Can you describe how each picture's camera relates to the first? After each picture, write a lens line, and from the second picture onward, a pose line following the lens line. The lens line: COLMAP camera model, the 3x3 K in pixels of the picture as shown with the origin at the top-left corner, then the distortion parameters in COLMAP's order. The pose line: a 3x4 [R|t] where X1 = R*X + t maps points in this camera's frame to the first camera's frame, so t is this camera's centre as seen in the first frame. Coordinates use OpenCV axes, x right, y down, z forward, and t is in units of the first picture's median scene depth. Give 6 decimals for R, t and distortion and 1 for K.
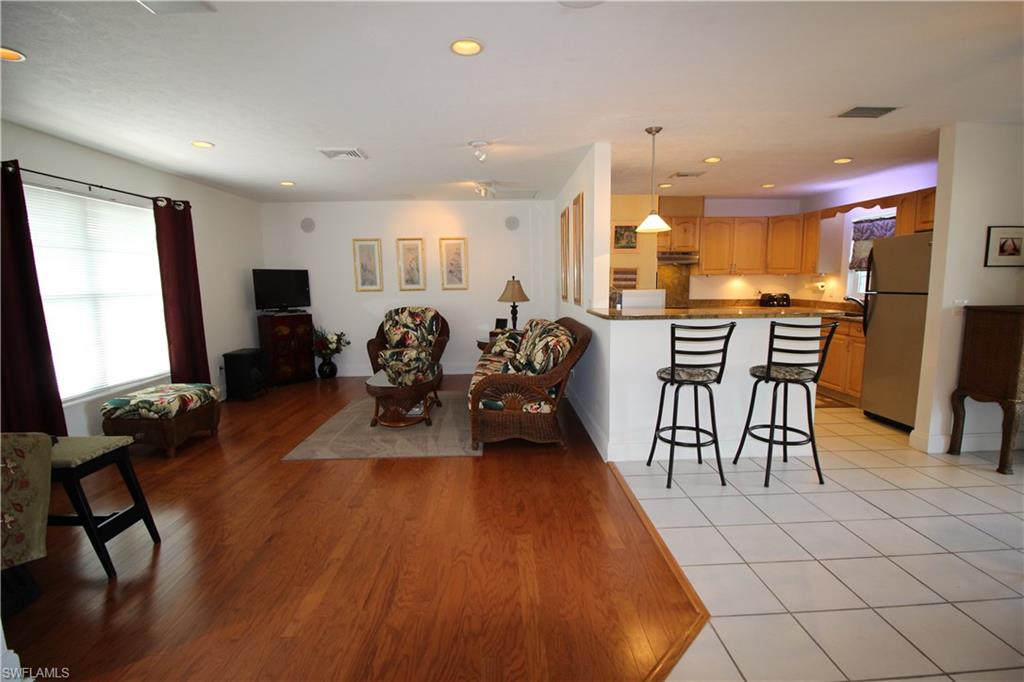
lens RADIAL K [[475.2, 0, 518.2], [0, 475.2, 340.5], [0, 0, 1]] dist [-0.002490, -0.011491]
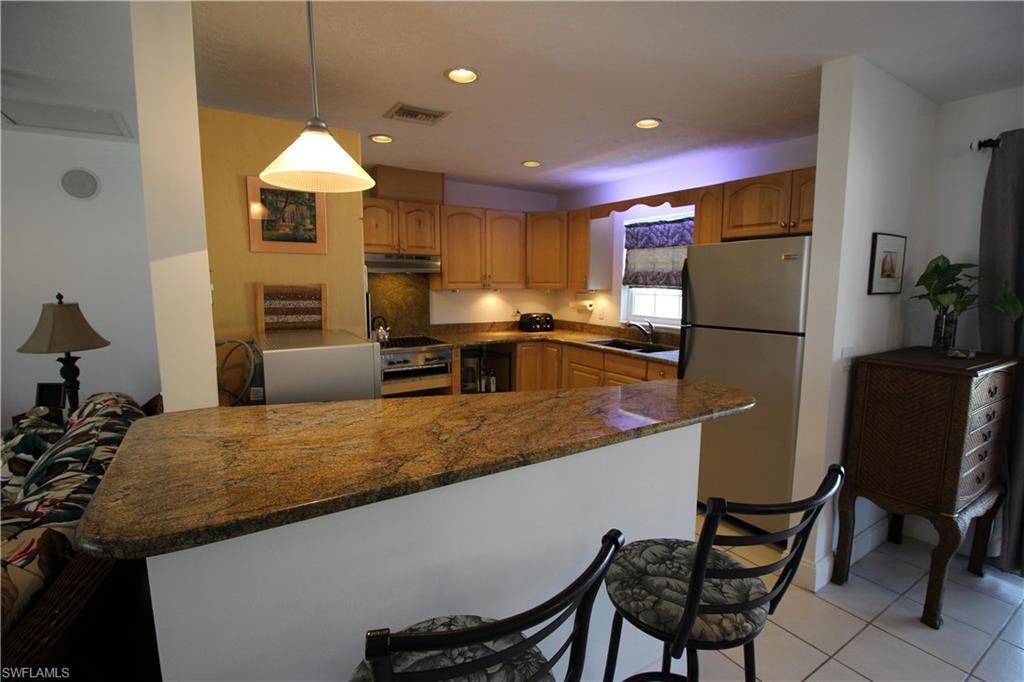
lens RADIAL K [[475.2, 0, 512.9], [0, 475.2, 339.8], [0, 0, 1]] dist [-0.002490, -0.011491]
pose [[0.866307, -0.048204, 0.497181, 0.180273], [0.051003, 0.998667, 0.007956, -0.094586], [-0.496902, 0.018466, 0.867610, 0.511418]]
